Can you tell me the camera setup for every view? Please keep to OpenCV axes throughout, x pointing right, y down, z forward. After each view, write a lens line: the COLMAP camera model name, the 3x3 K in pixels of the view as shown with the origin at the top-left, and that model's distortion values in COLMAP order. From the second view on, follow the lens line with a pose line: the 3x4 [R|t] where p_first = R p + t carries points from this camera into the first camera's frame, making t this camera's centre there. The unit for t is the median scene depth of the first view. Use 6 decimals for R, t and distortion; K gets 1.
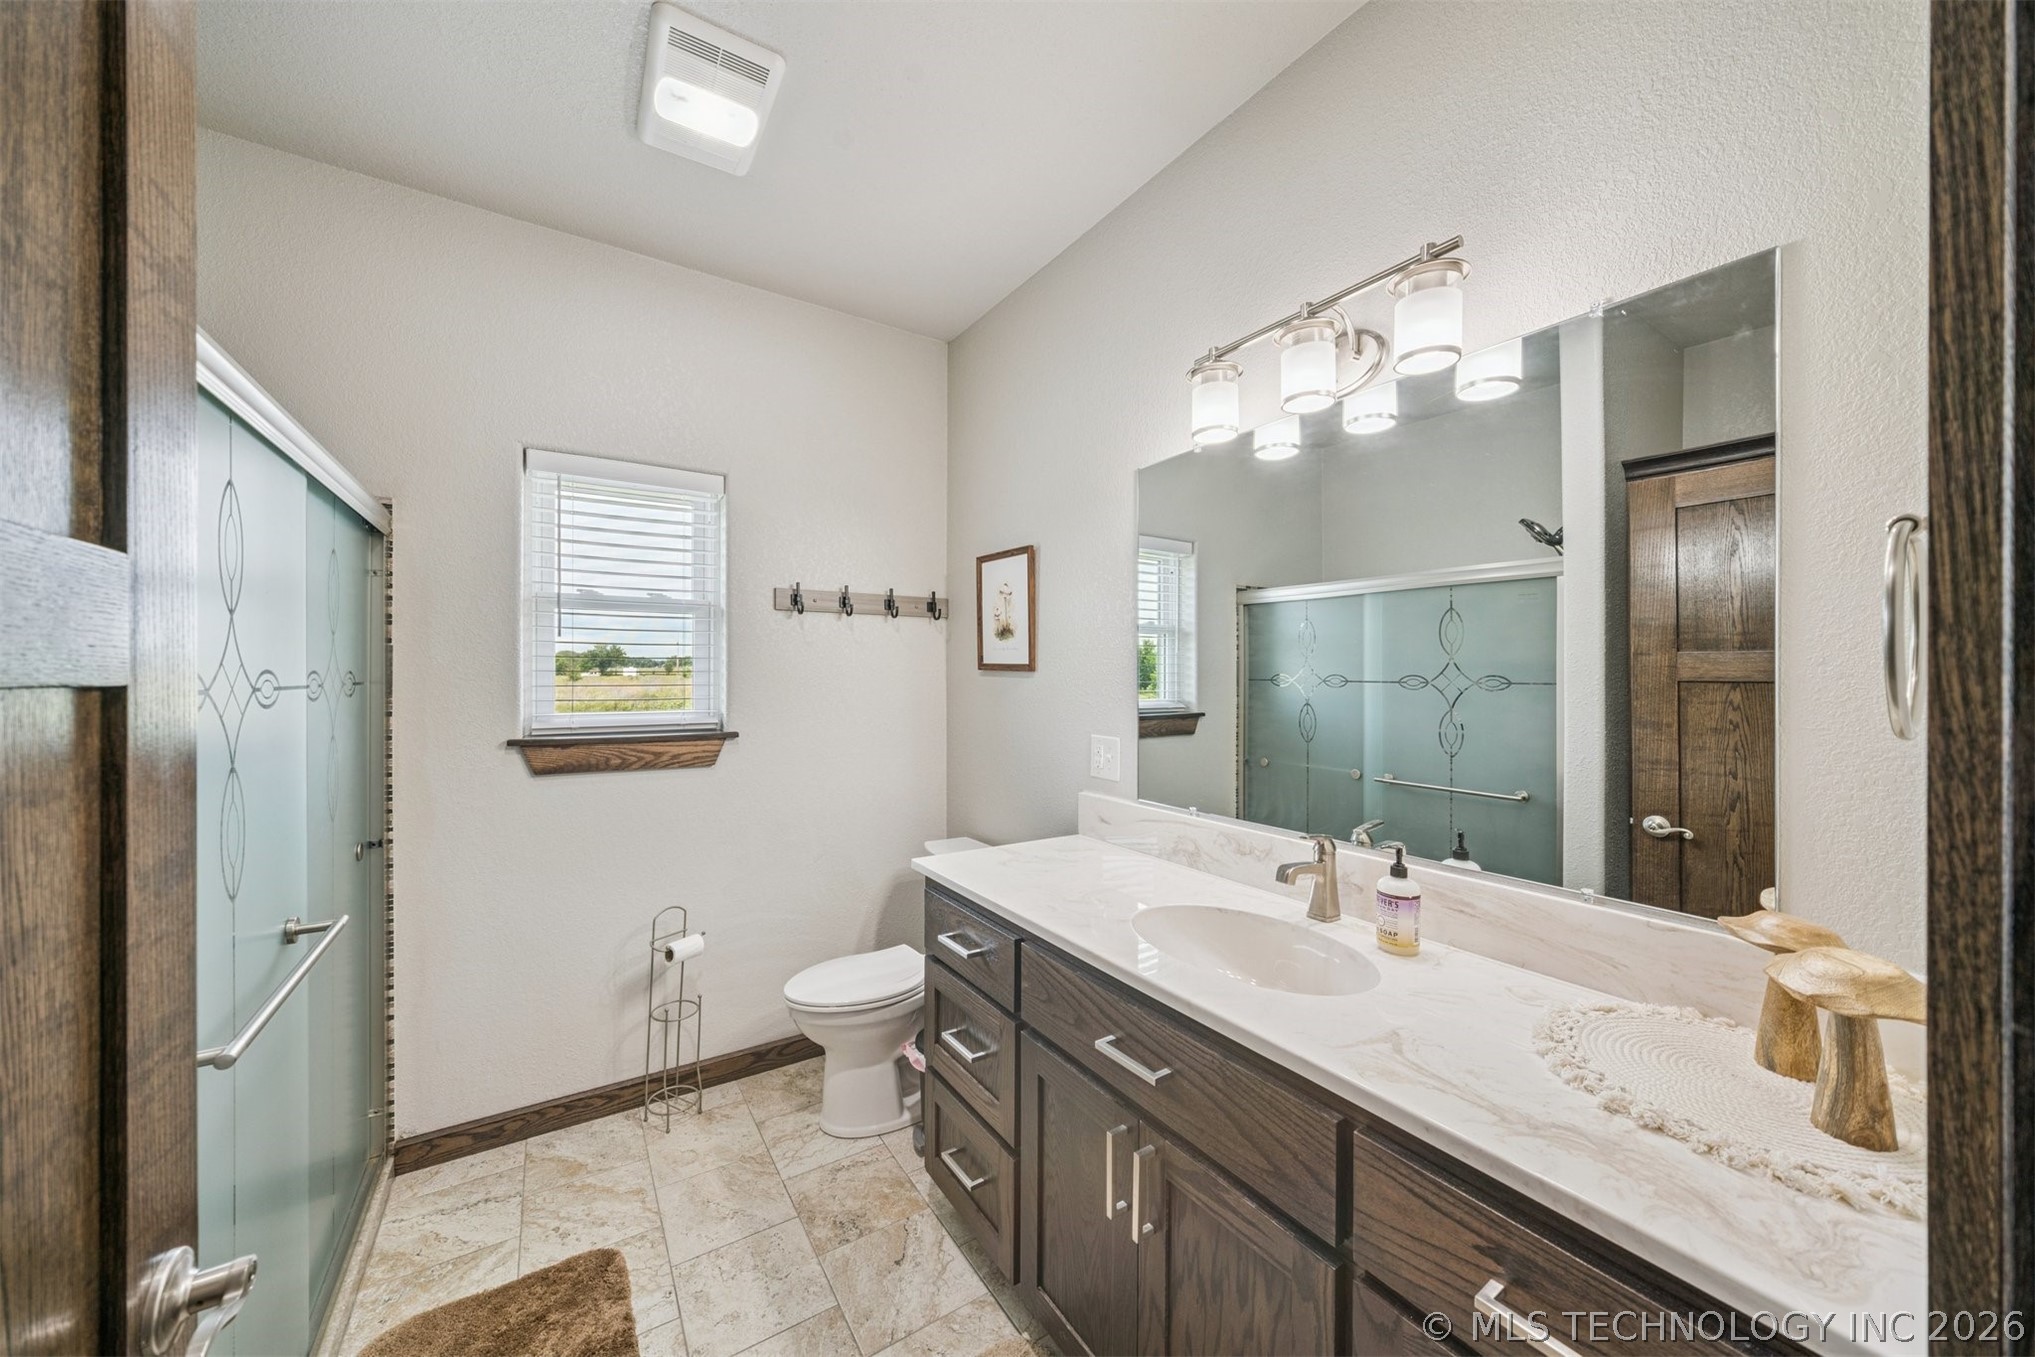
lens RADIAL K [[721.9, 0, 1015.2], [0, 721.9, 672.1], [0, 0, 1]] dist [0.000915, 0.000920]
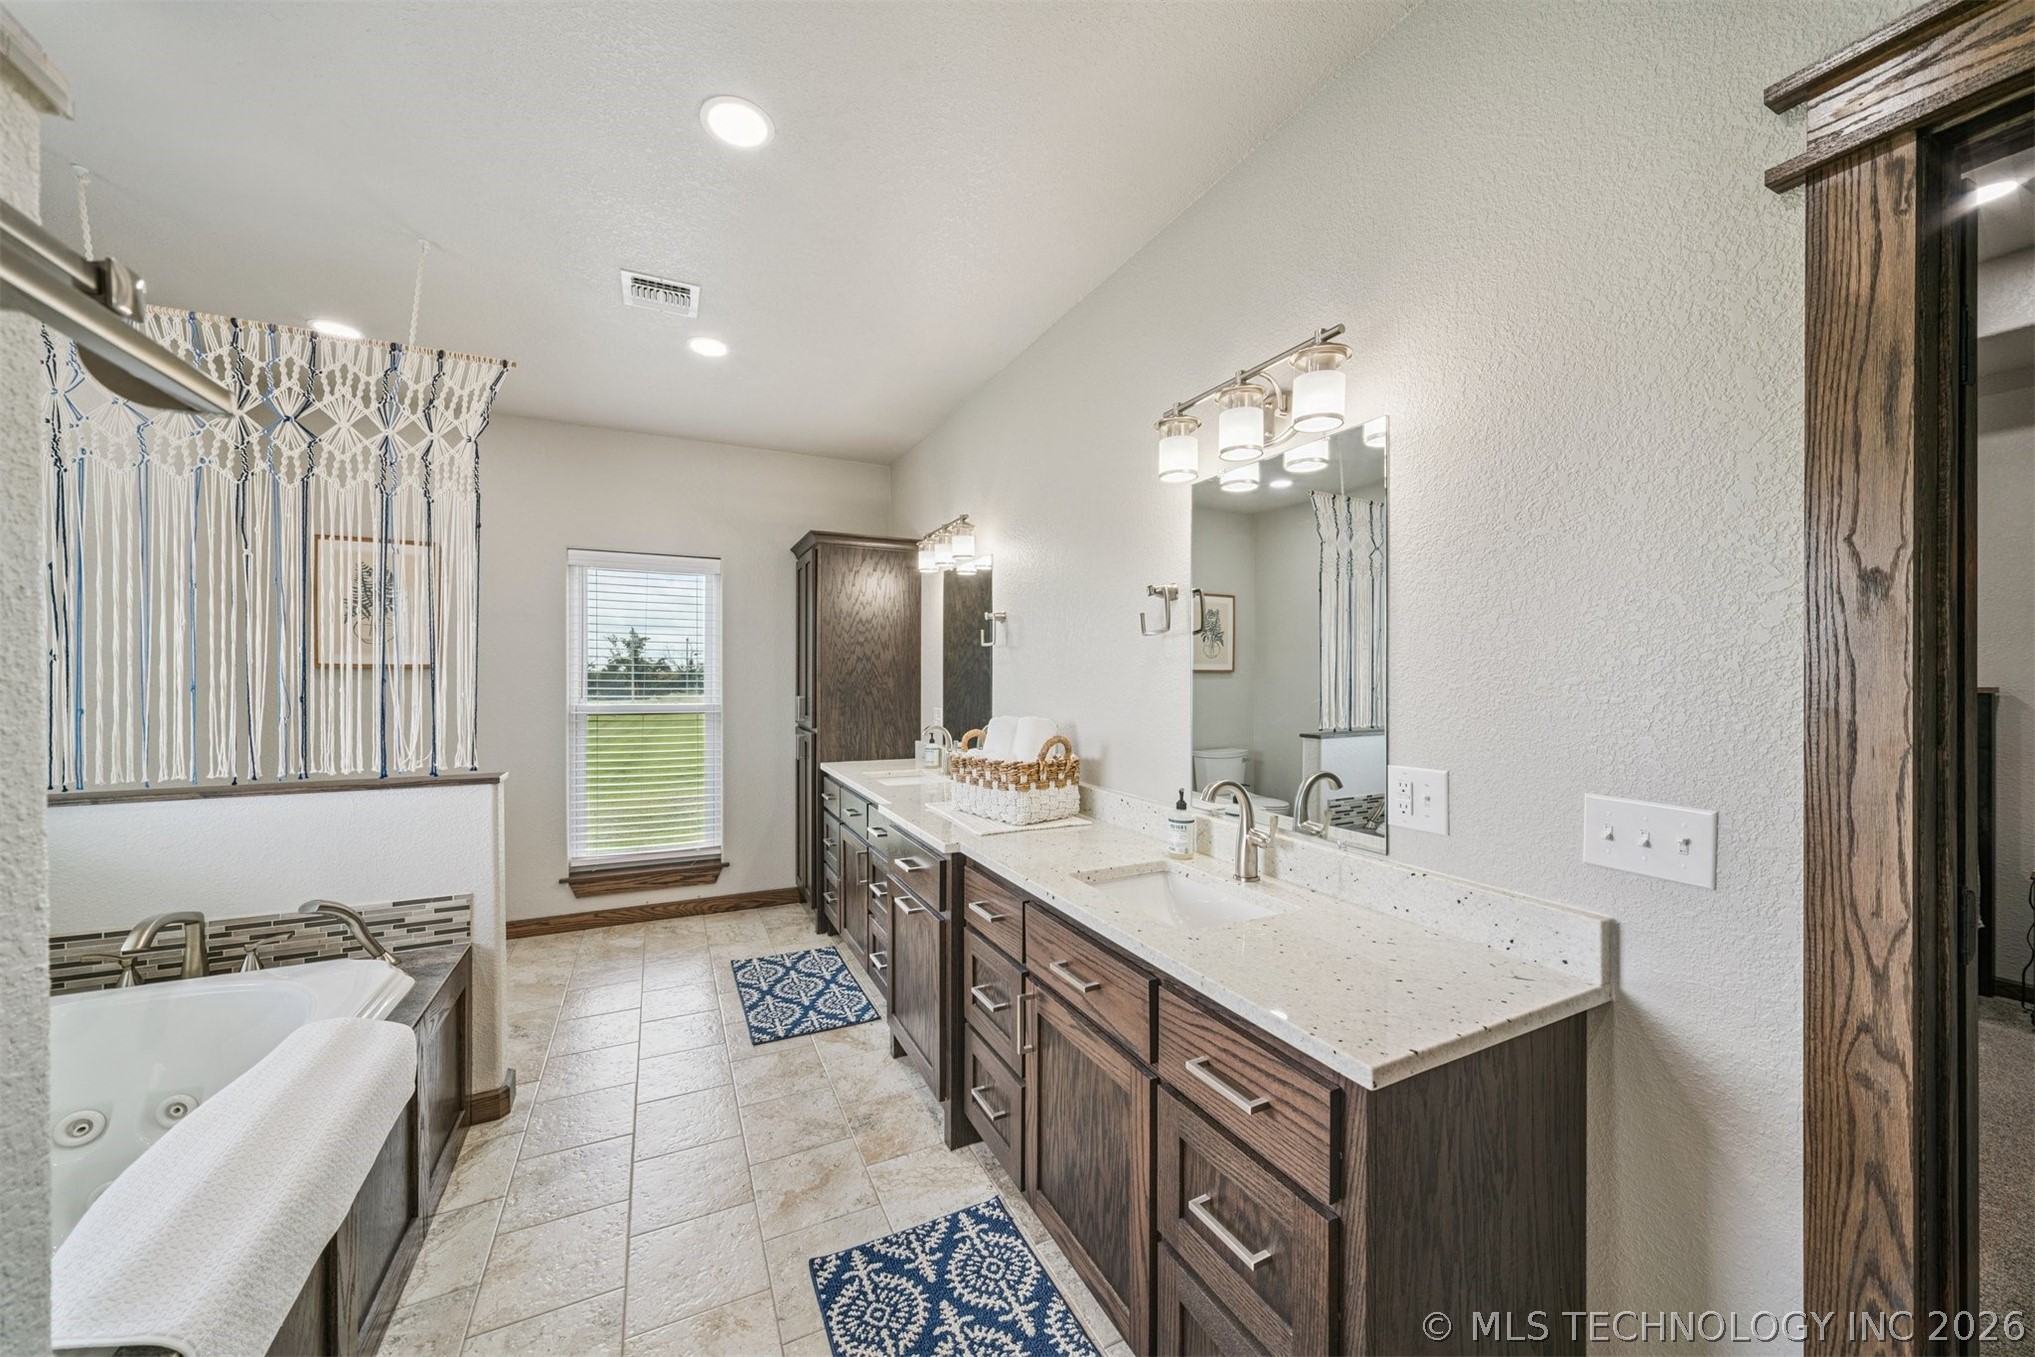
lens RADIAL K [[721.9, 0, 1010.8], [0, 721.9, 675.8], [0, 0, 1]] dist [0.000915, 0.000920]
pose [[0.993408, 0.000494, -0.114628, 0.159041], [-0.000780, 0.999997, -0.002452, 0.003198], [0.114626, 0.002525, 0.993405, -0.243503]]
